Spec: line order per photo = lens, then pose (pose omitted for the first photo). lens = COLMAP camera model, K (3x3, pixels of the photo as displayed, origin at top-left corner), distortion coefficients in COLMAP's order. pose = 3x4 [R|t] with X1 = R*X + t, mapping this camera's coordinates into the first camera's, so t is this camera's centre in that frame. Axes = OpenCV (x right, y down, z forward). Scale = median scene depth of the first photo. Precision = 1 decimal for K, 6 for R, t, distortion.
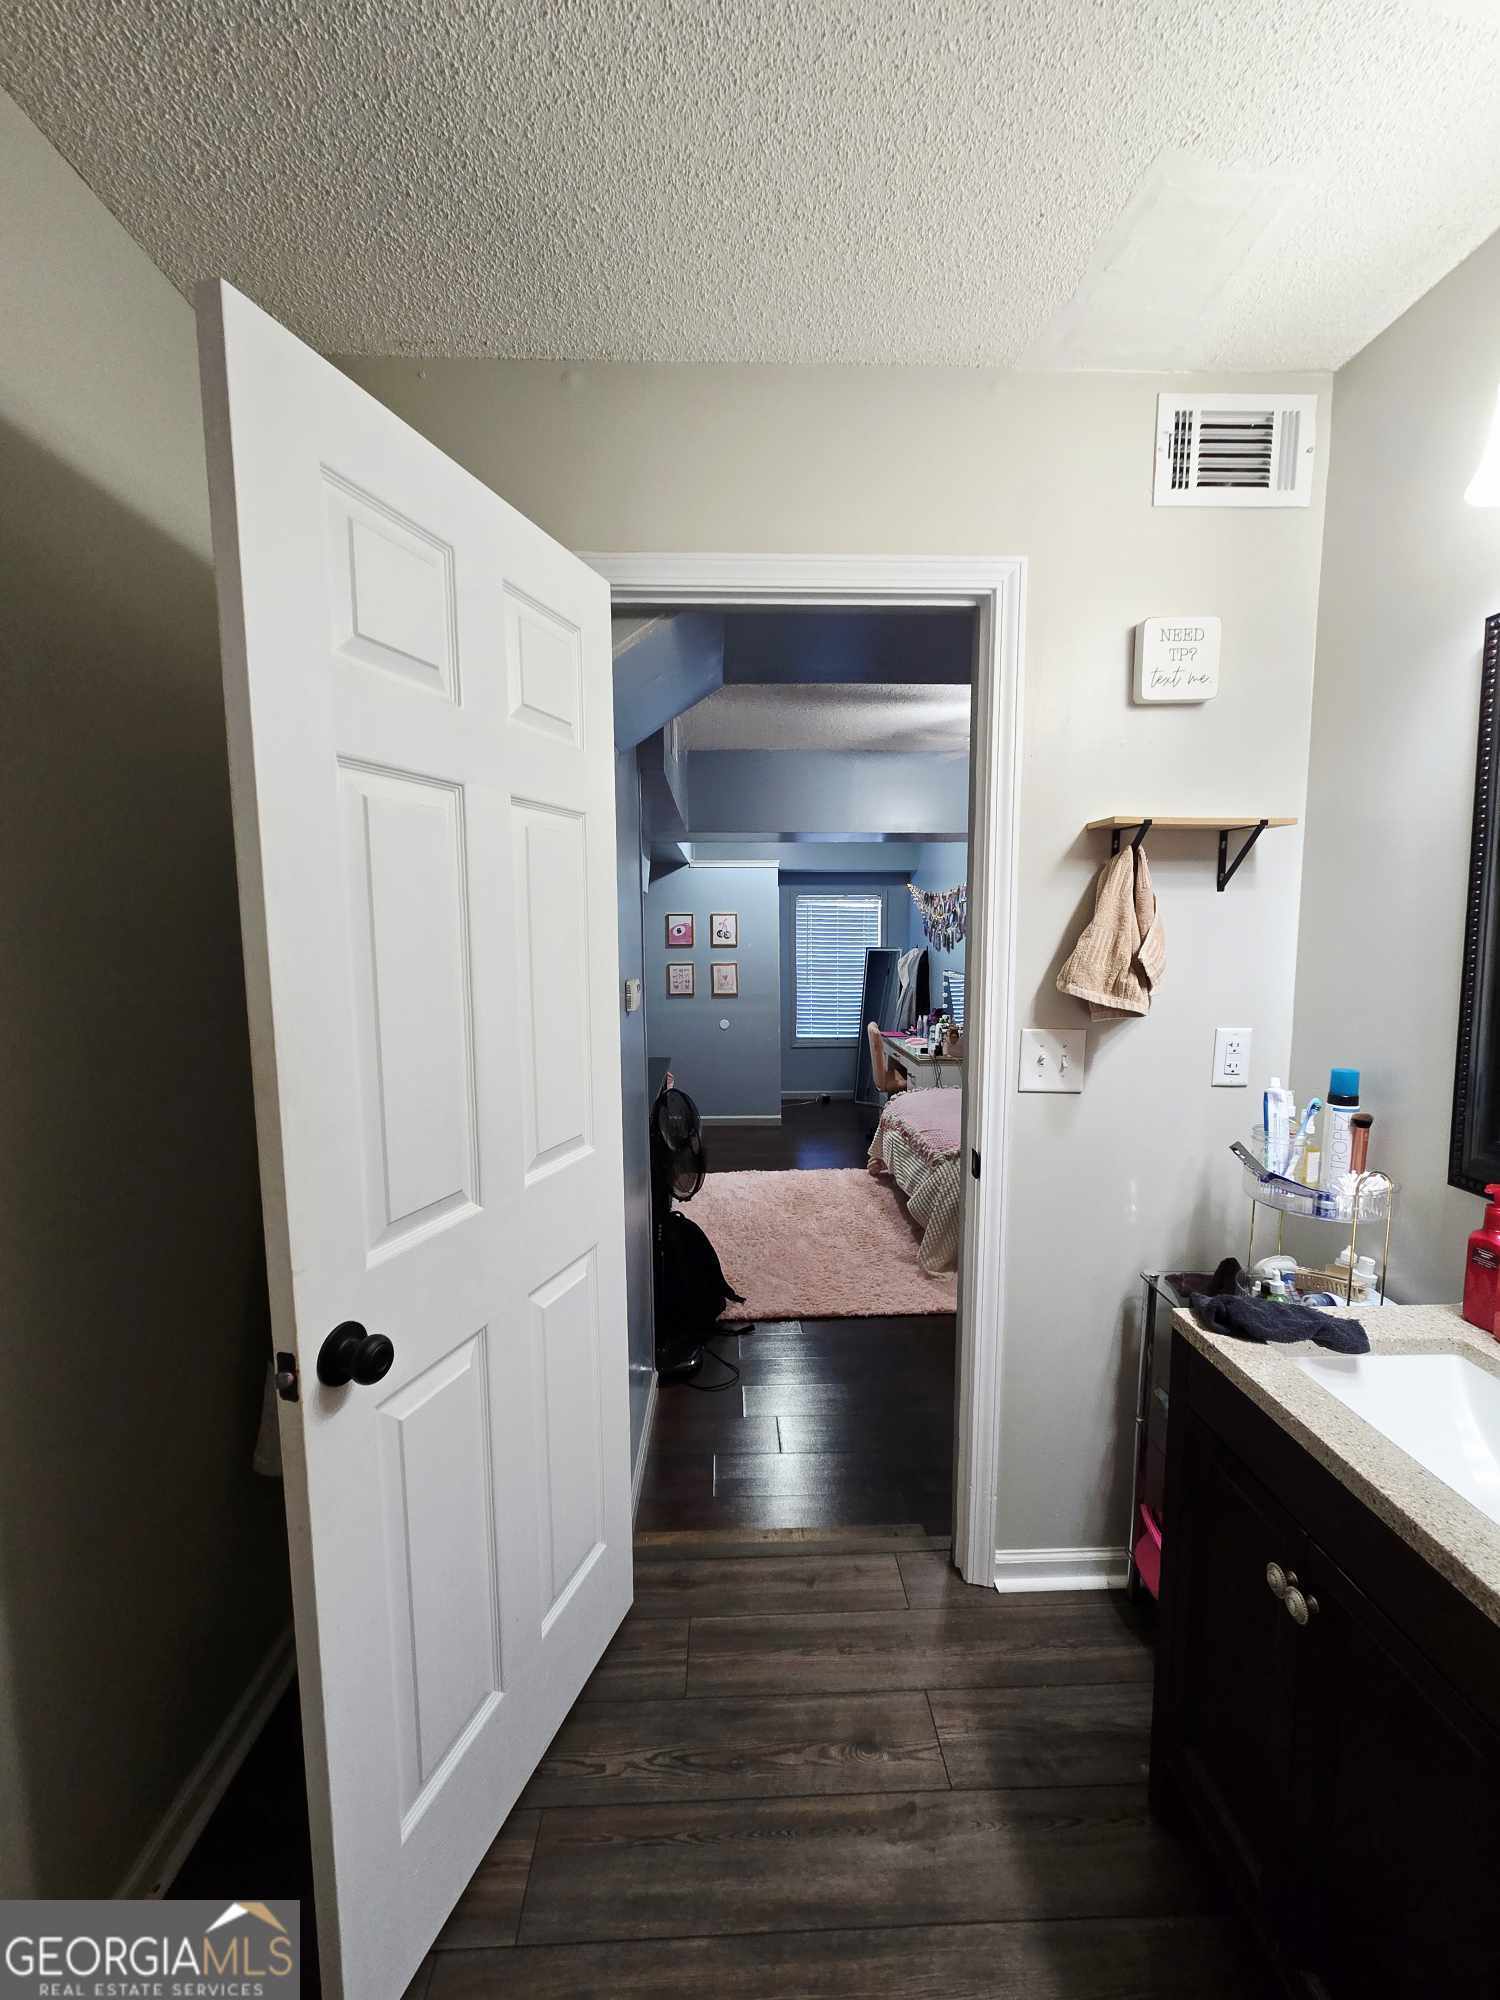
lens RADIAL K [[817.7, 0, 748.9], [0, 817.7, 1006.5], [0, 0, 1]] dist [0.001371, 0.000996]
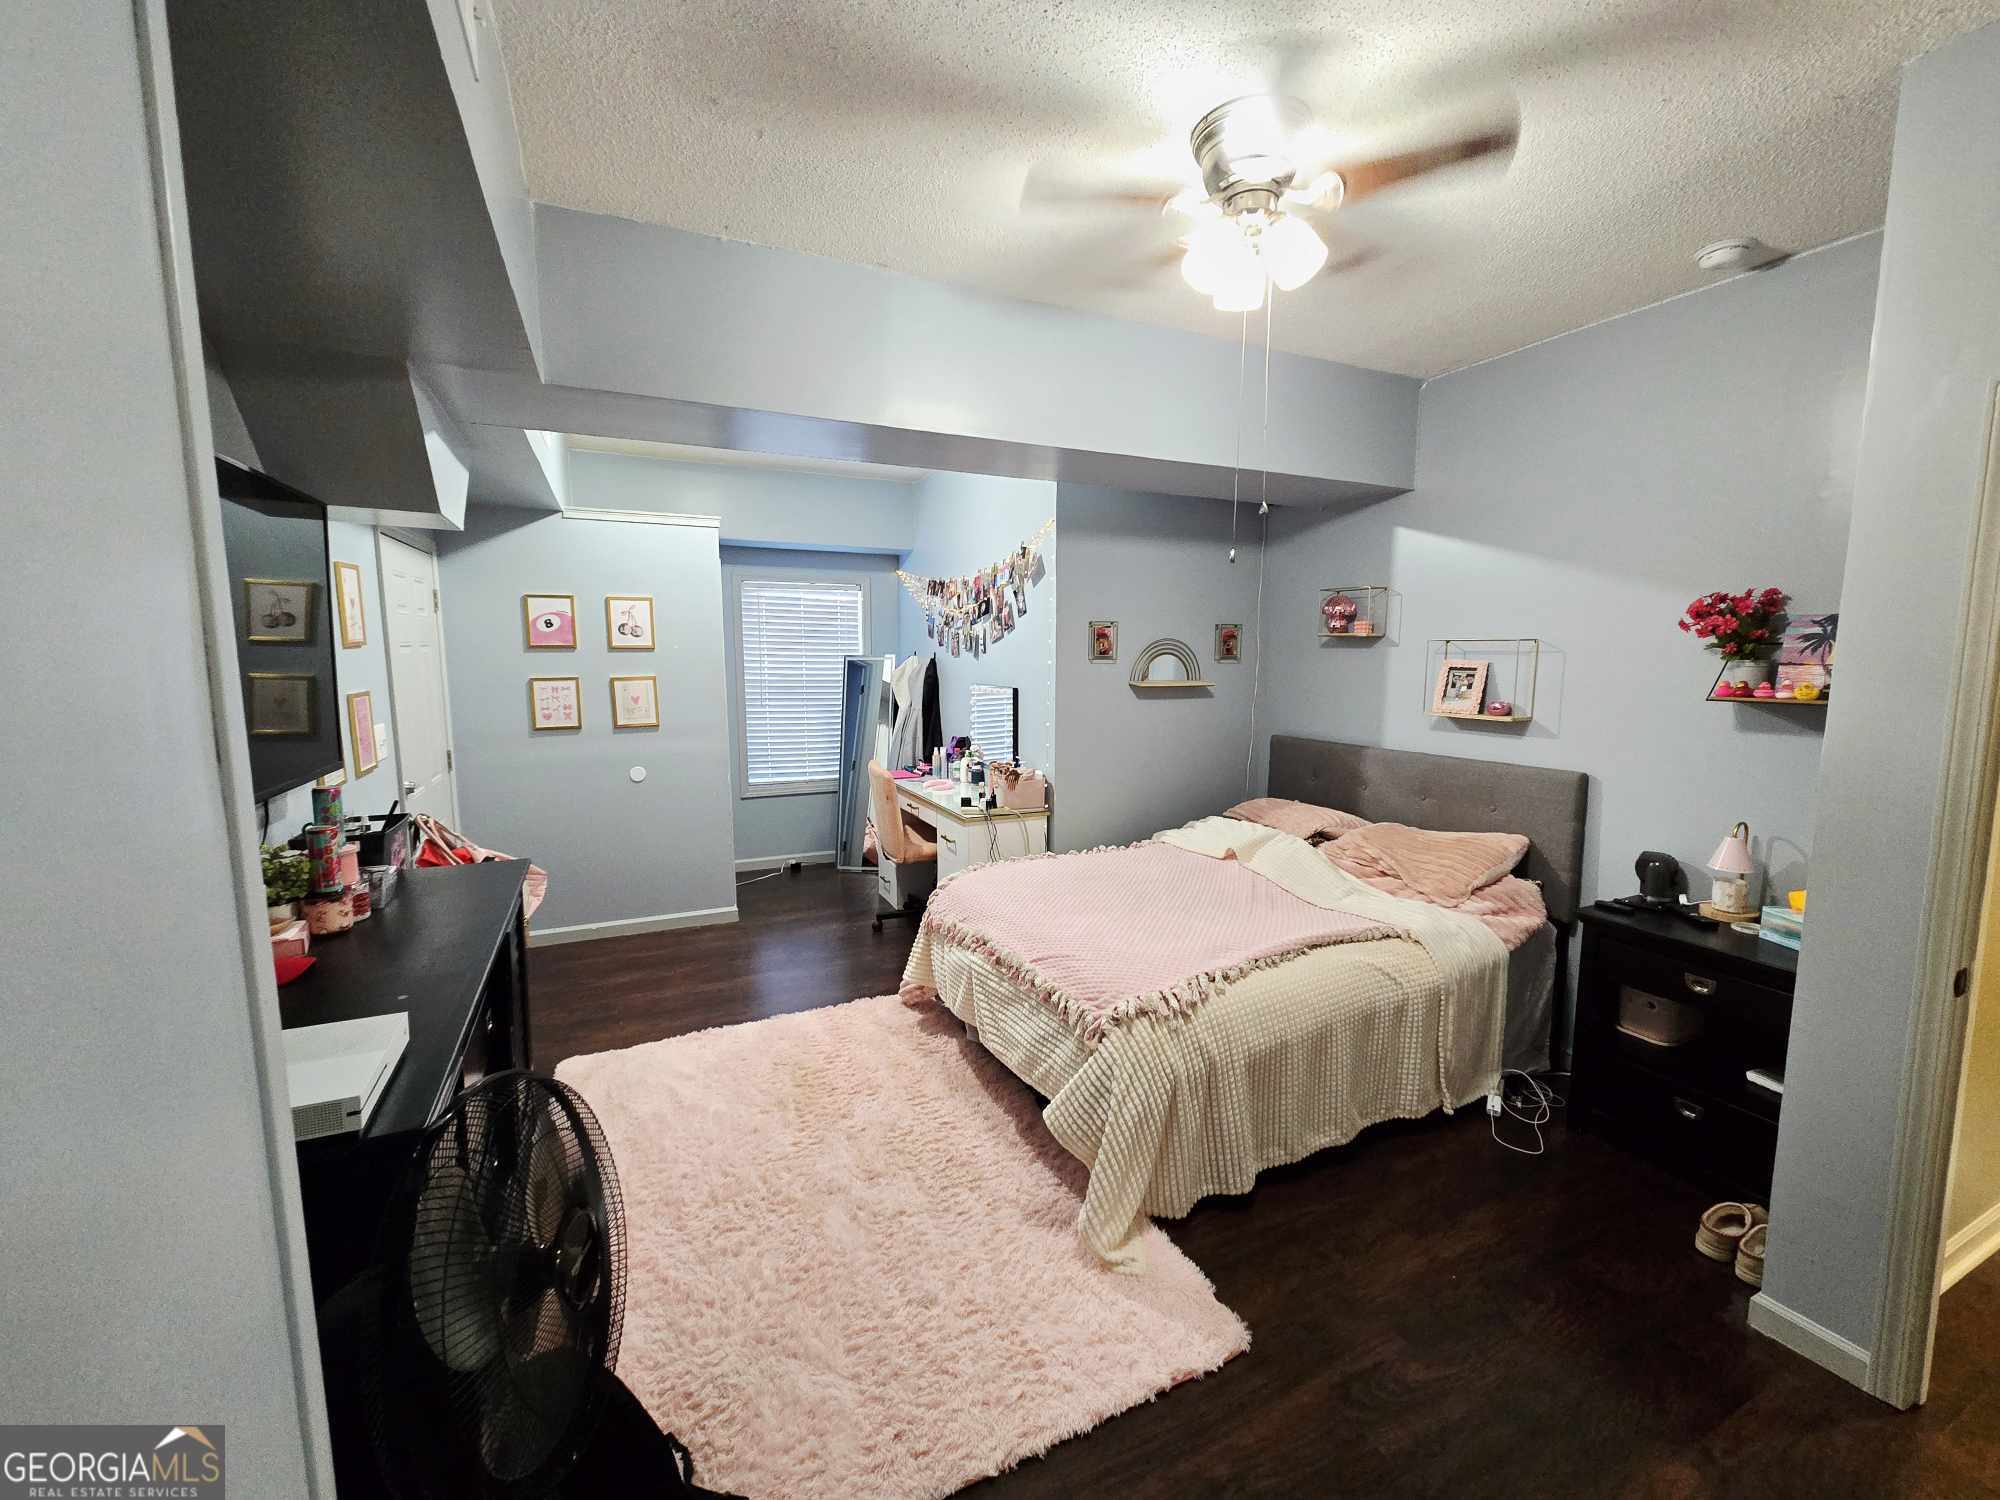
lens RADIAL K [[817.7, 0, 1005.5], [0, 817.7, 748.3], [0, 0, 1]] dist [0.001371, 0.000996]
pose [[0.919856, -0.040709, 0.390138, -0.014924], [0.032452, 0.999088, 0.027736, -0.006406], [-0.390911, -0.012852, 0.920339, 0.320600]]
